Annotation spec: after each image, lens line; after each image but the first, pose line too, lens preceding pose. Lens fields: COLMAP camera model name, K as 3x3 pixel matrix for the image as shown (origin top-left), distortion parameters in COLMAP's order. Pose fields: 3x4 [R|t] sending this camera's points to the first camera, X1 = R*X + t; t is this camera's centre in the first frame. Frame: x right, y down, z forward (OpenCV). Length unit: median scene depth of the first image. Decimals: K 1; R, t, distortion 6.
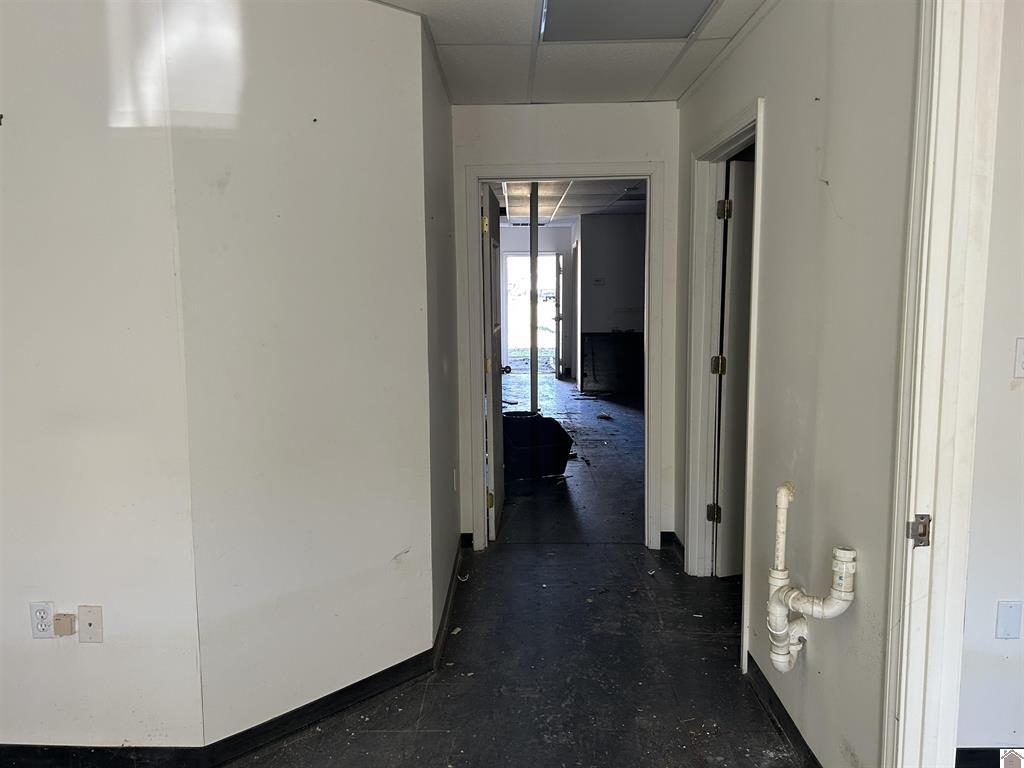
lens RADIAL K [[768.4, 0, 508.2], [0, 768.4, 364.7], [0, 0, 1]] dist [-0.003562, -0.000694]
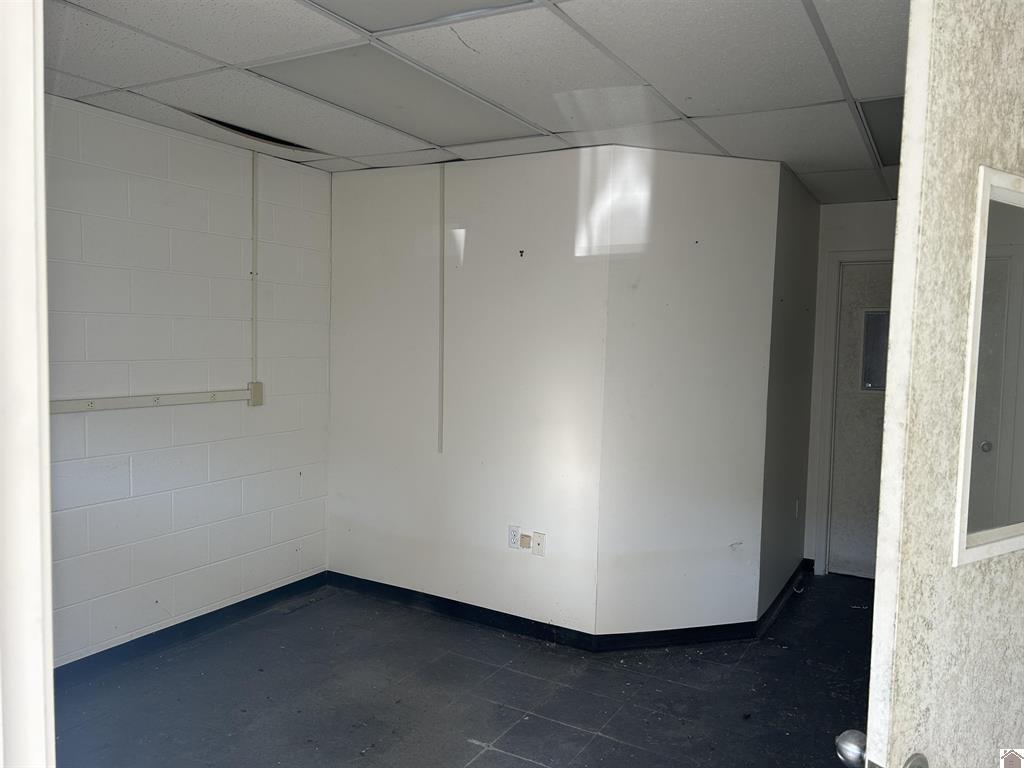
lens RADIAL K [[768.4, 0, 512.9], [0, 768.4, 385.3], [0, 0, 1]] dist [-0.003562, -0.000694]
pose [[0.869680, 0.053484, -0.490710, 0.193417], [-0.079809, 0.996269, -0.032857, 0.043320], [0.487121, 0.067738, 0.870703, -0.464709]]
